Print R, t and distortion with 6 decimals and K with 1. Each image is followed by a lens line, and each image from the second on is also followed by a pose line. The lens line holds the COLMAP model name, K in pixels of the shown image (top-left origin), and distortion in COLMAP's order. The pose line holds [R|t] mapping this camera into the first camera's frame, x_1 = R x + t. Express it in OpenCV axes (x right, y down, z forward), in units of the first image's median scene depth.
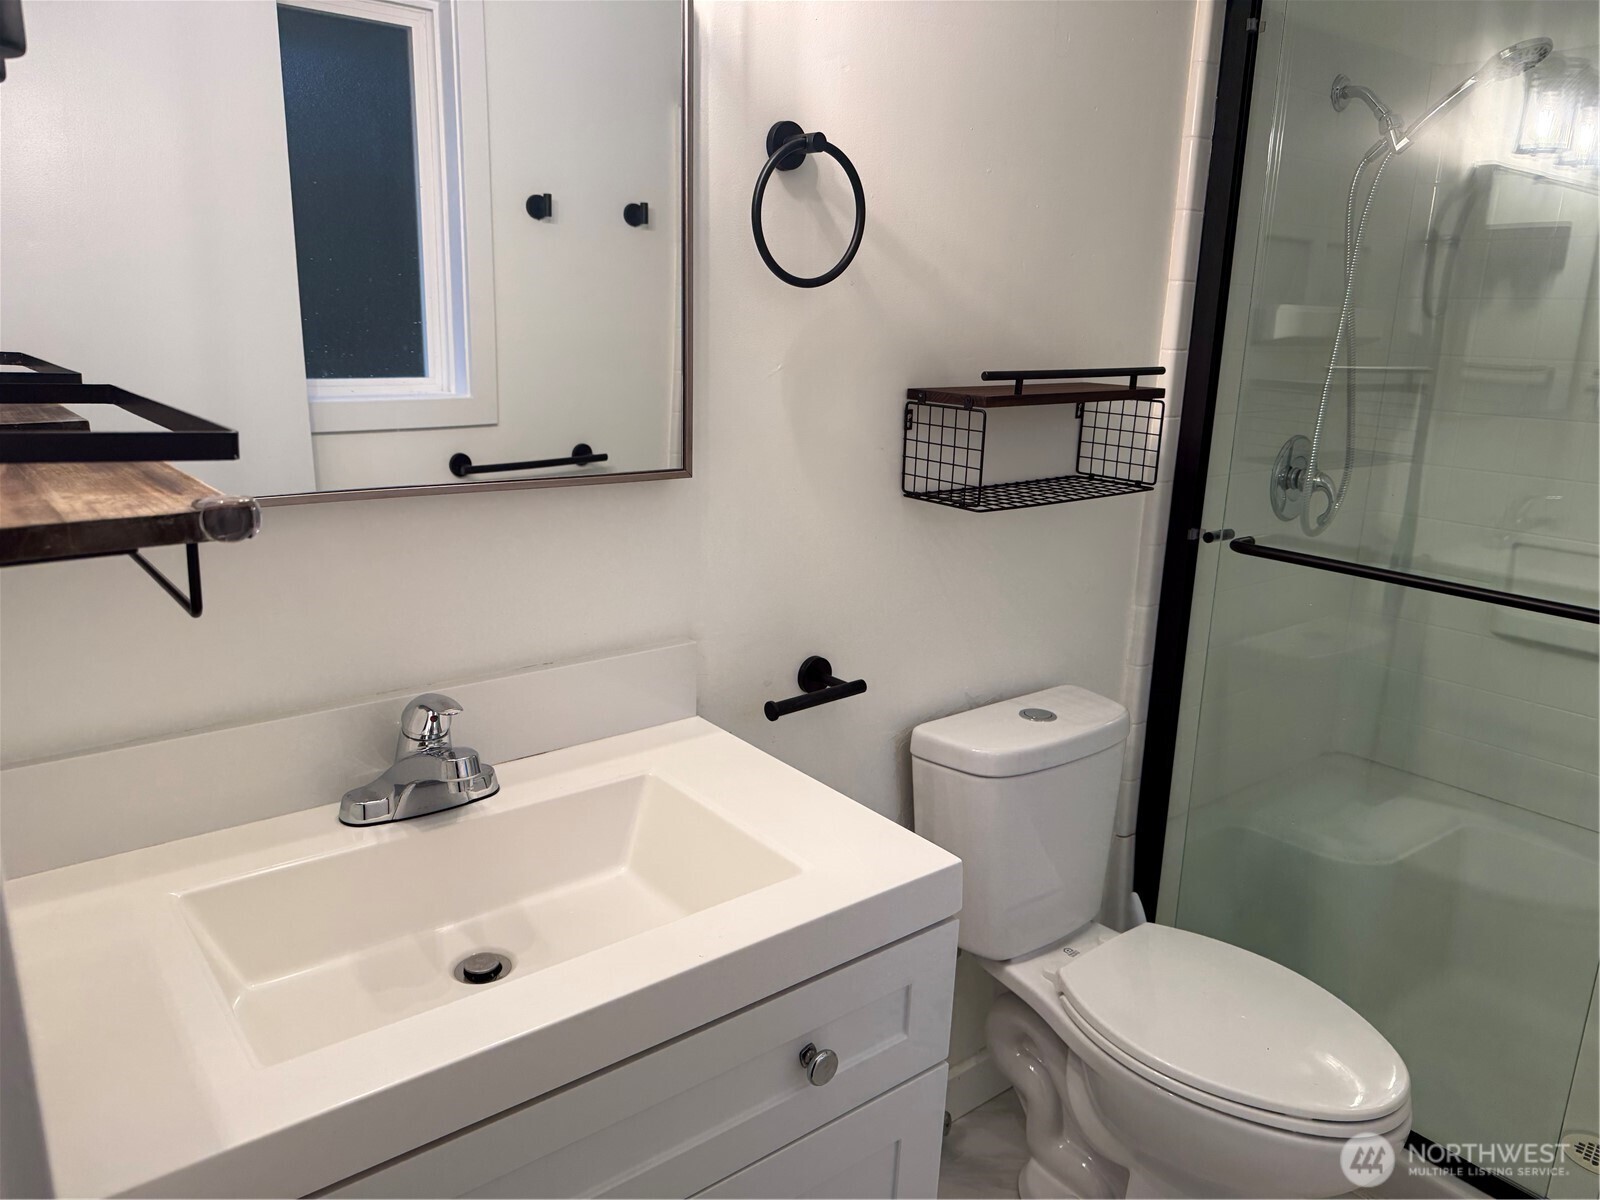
lens RADIAL K [[1114.2, 0, 800.0], [0, 1114.2, 600.0], [0, 0, 1]] dist [0.062877, -0.059956]
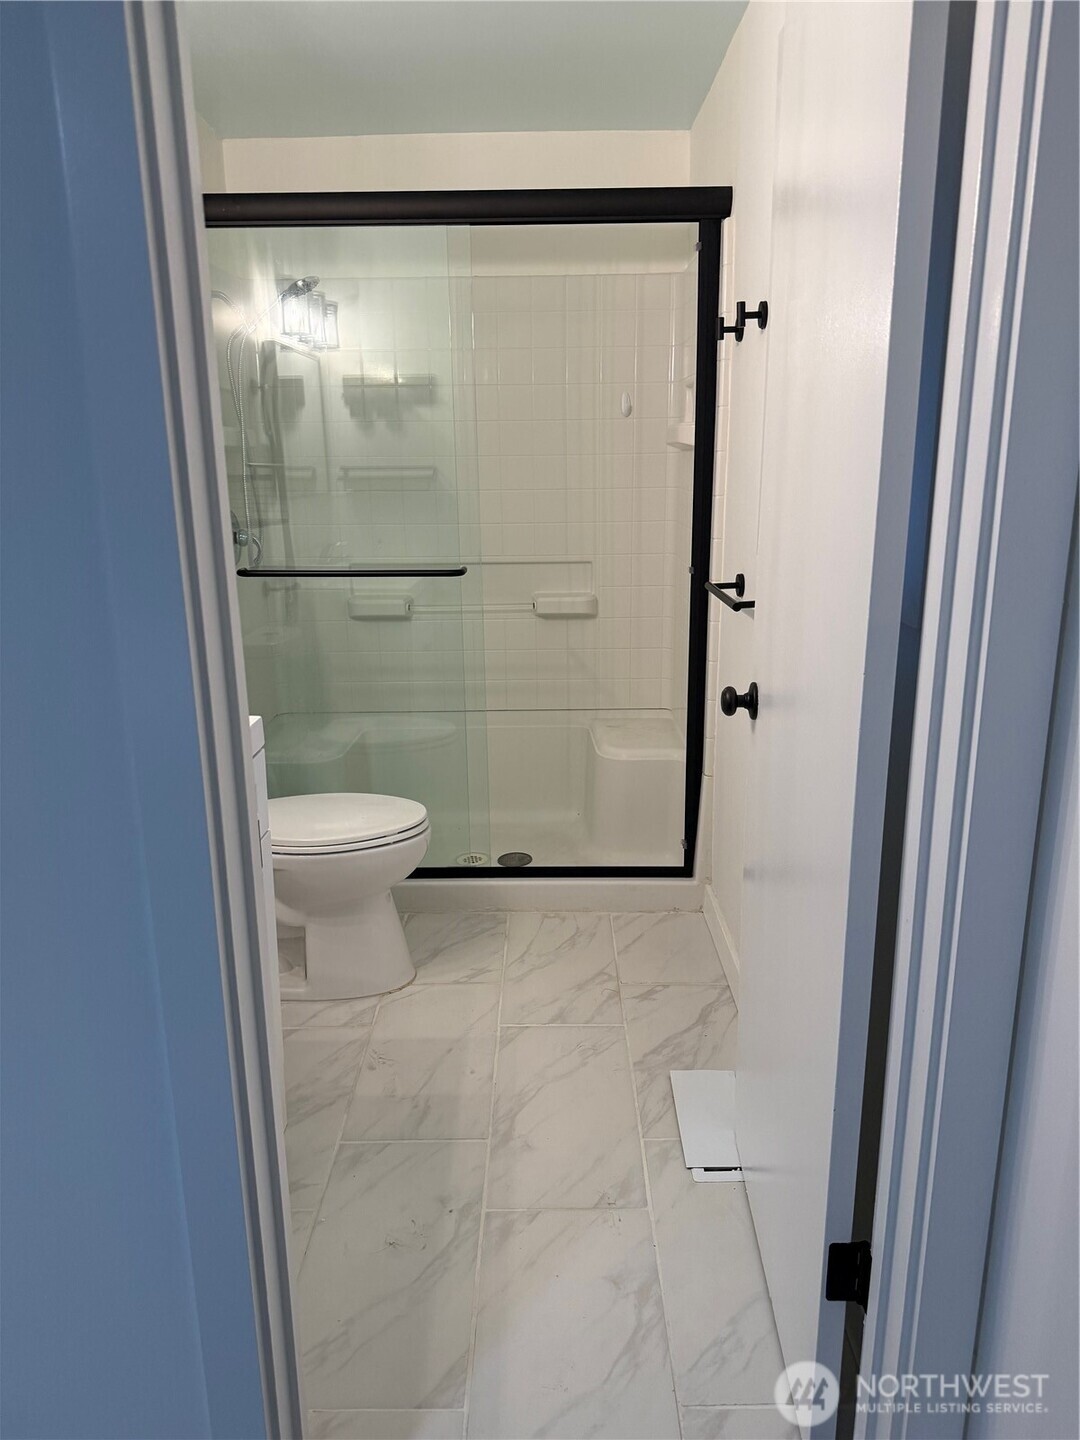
lens RADIAL K [[1002.7, 0, 540.0], [0, 1002.7, 720.0], [0, 0, 1]] dist [0.062877, -0.059956]
pose [[0.625628, -0.228249, 0.745984, -0.368770], [0.217276, 0.969385, 0.114382, 0.065444], [-0.749253, 0.090524, 0.656068, -0.206064]]
